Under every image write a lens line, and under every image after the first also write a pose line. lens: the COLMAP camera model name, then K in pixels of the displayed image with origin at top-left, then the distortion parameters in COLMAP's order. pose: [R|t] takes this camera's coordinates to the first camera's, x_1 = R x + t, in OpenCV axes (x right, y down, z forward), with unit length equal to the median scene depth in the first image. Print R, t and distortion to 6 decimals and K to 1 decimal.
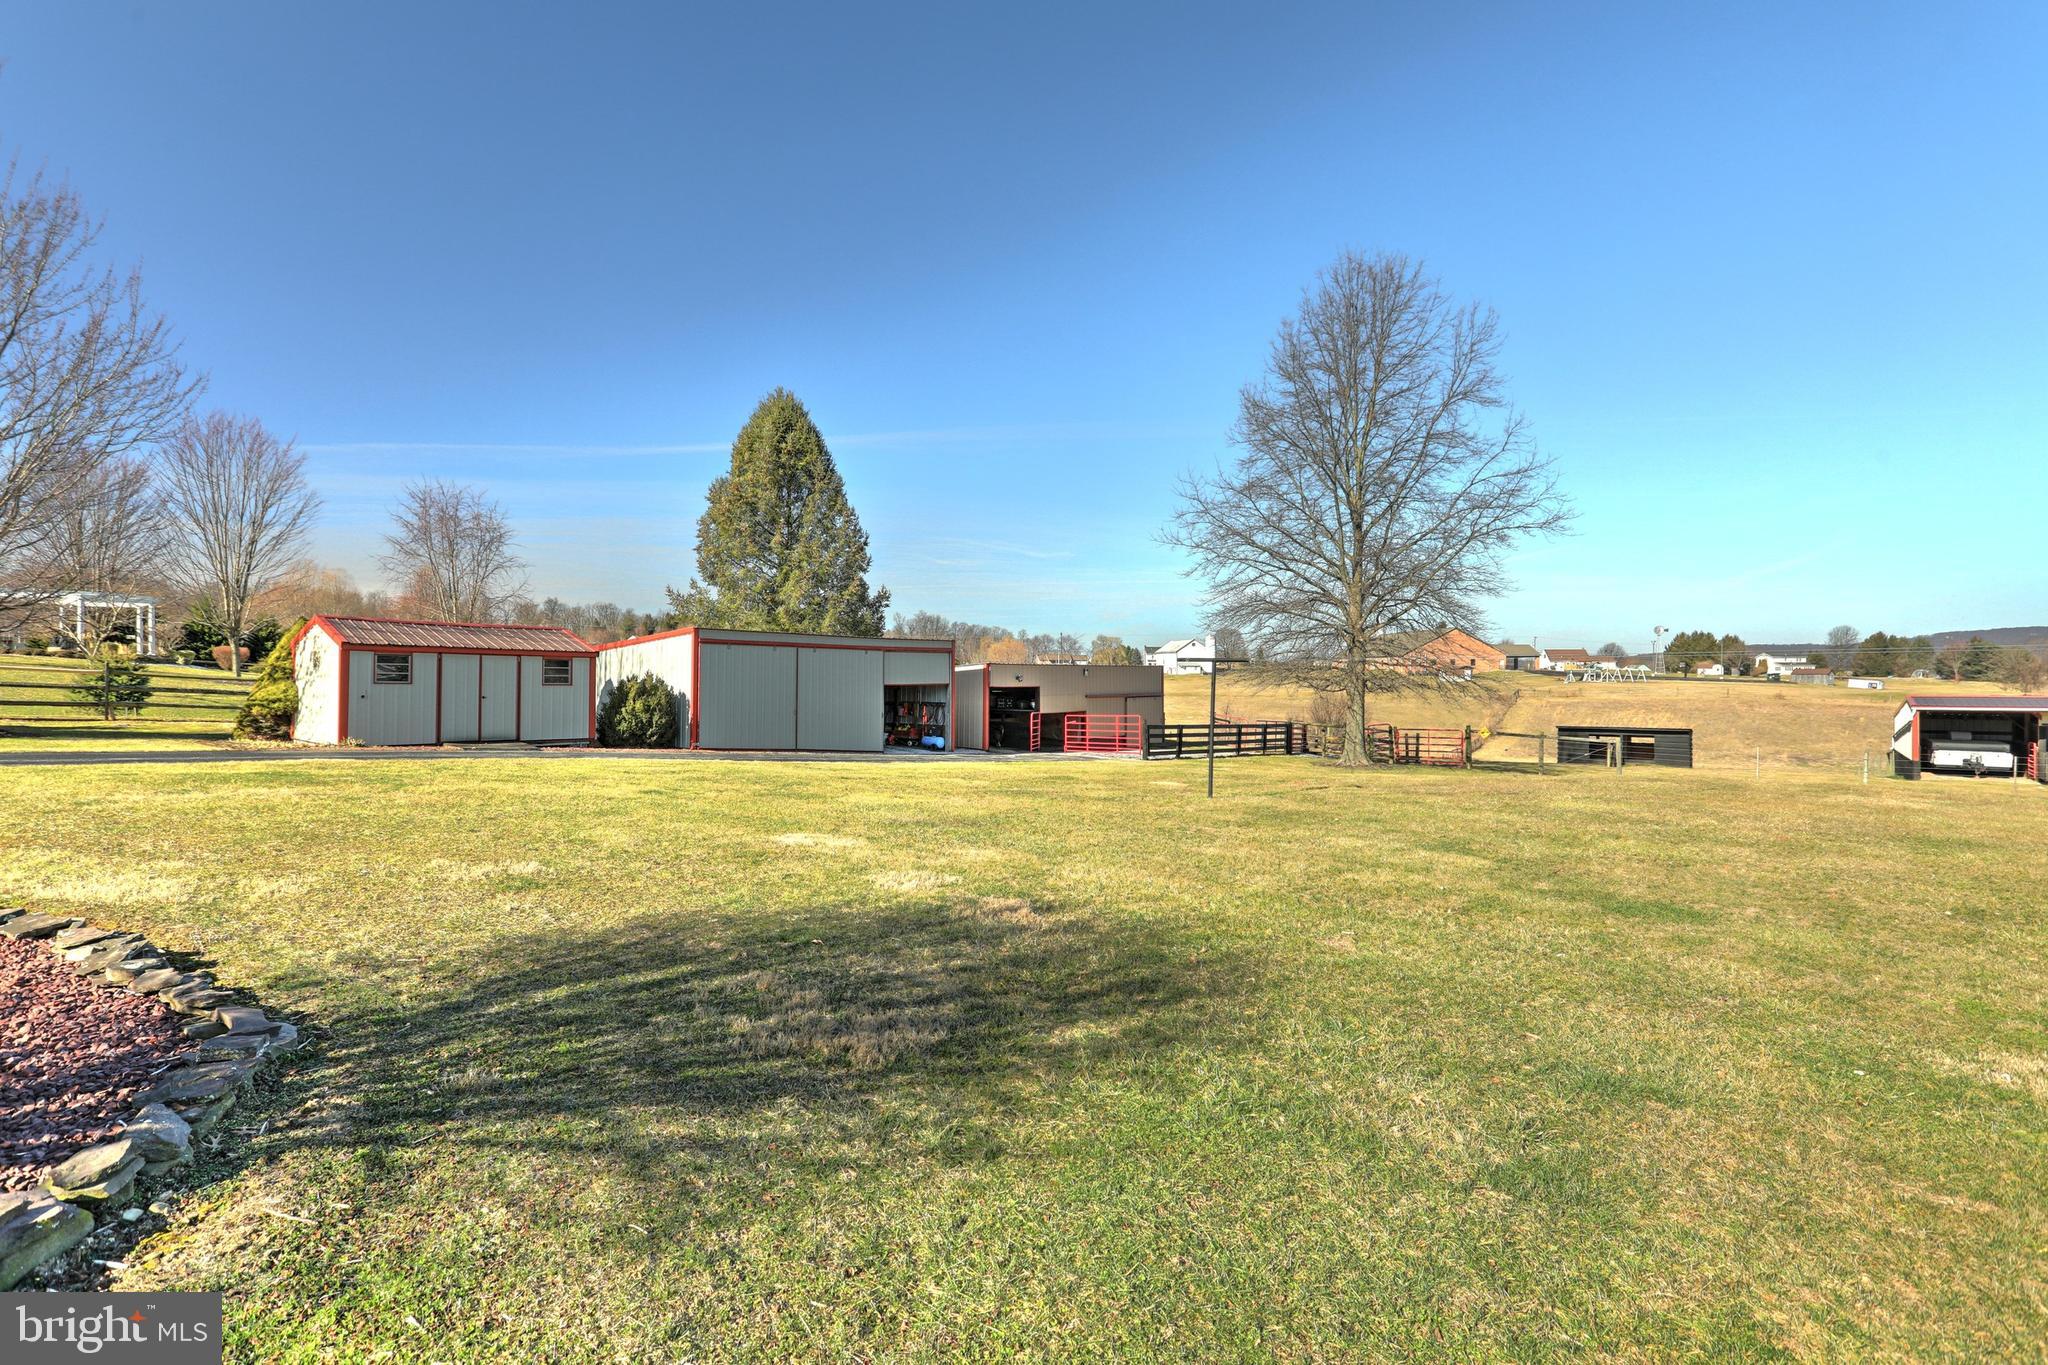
lens RADIAL K [[962.9, 0, 1018.6], [0, 962.9, 679.9], [0, 0, 1]] dist [-0.000908, 0.002137]
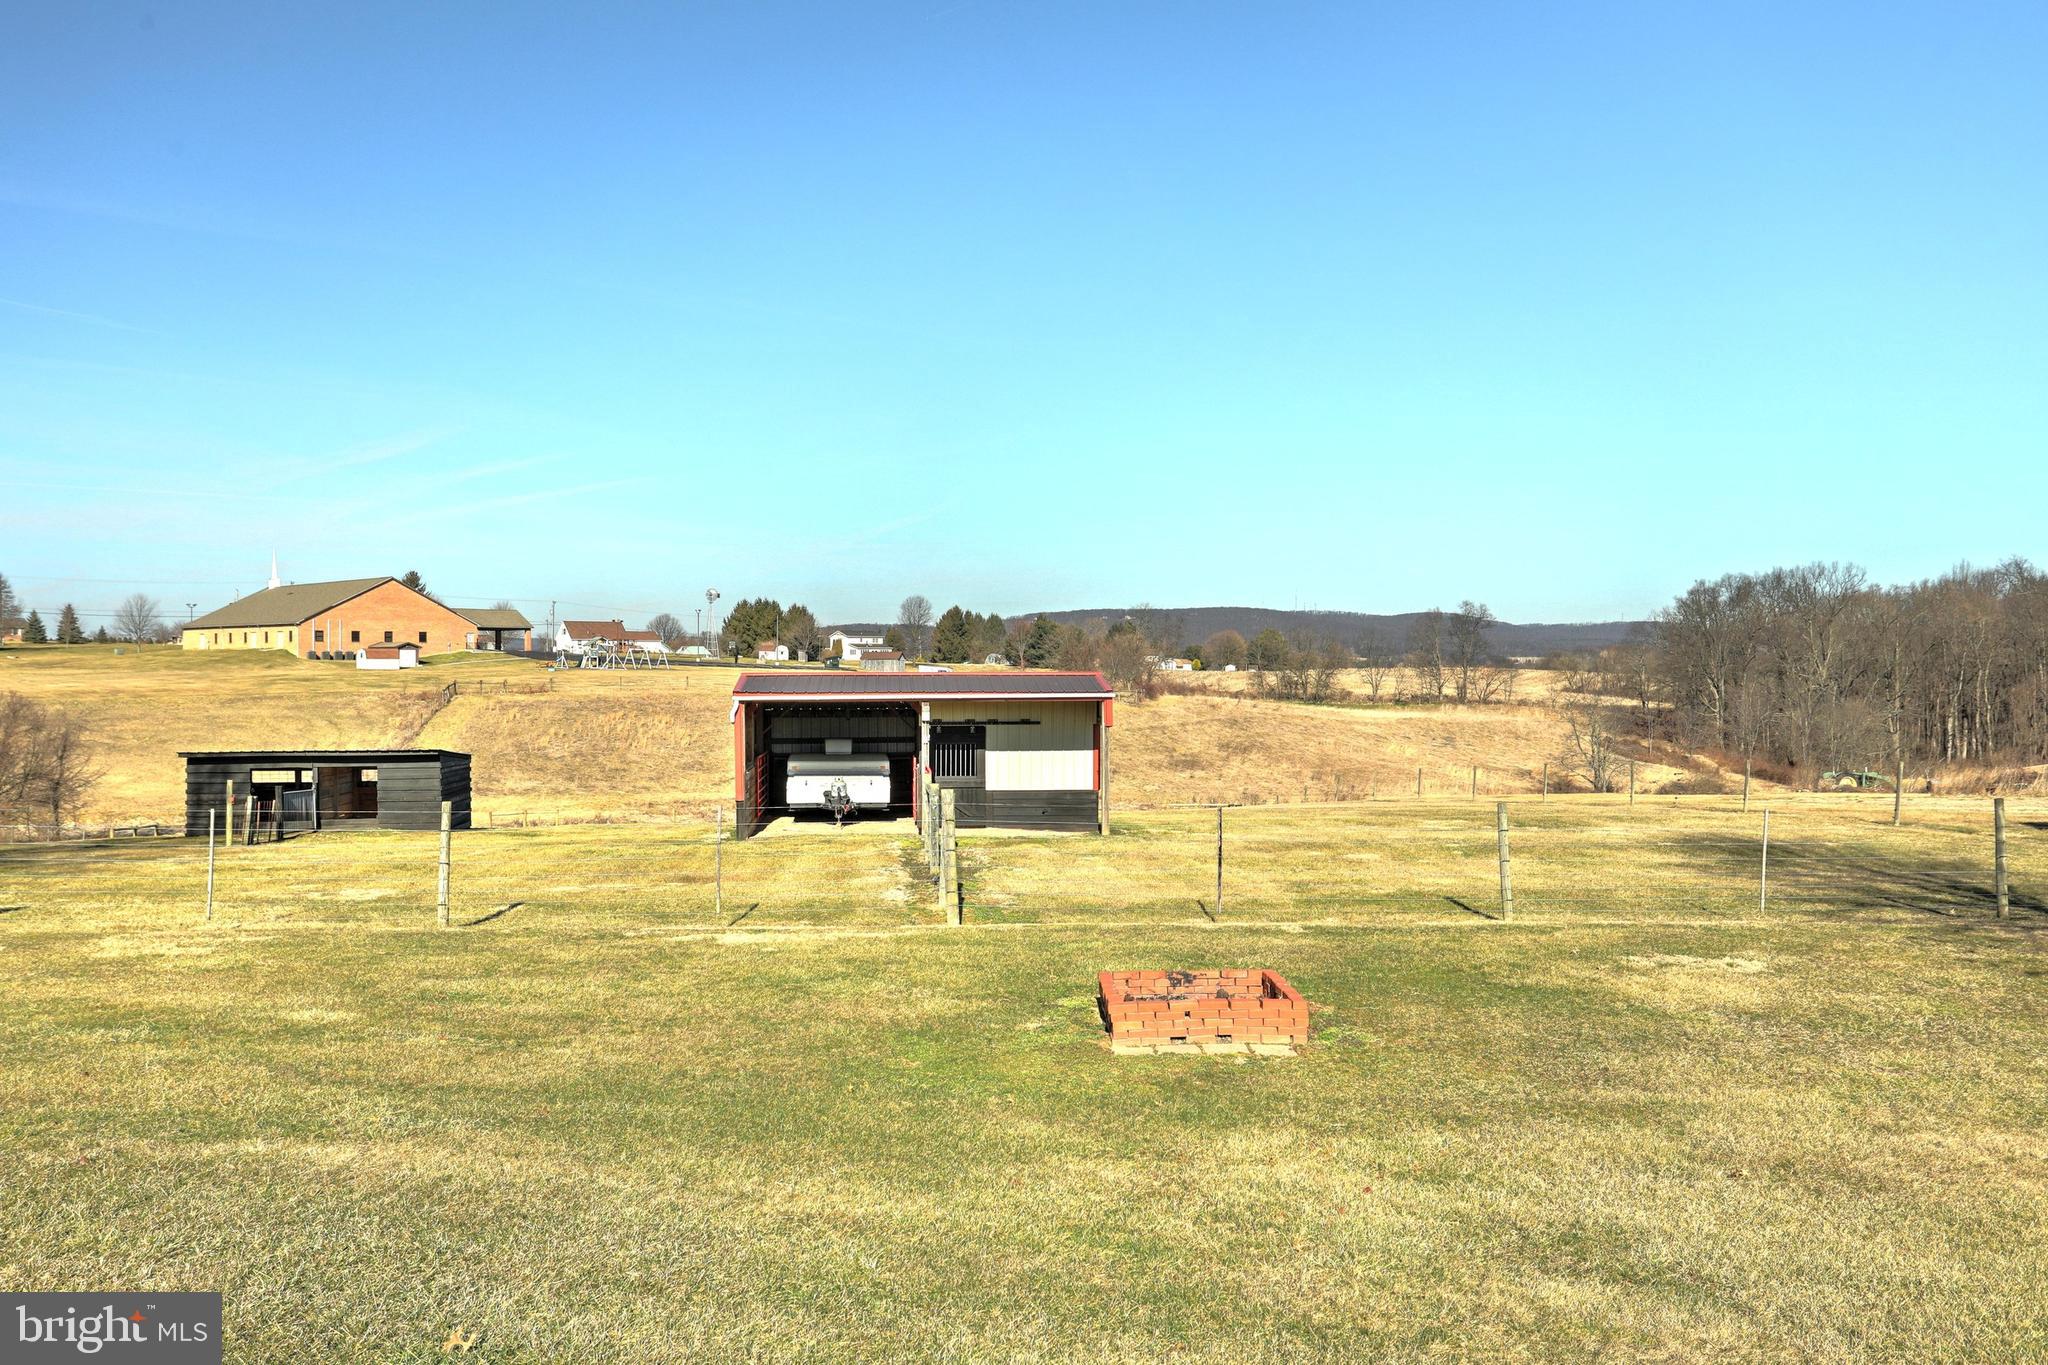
lens RADIAL K [[1558.2, 0, 1021.3], [0, 1558.2, 683.2], [0, 0, 1]] dist [-0.009486, 0.001623]
pose [[0.726991, -0.008742, 0.686591, 0.130169], [0.003406, 0.999953, 0.009126, 0.004119], [-0.686639, -0.004296, 0.726986, 0.082838]]
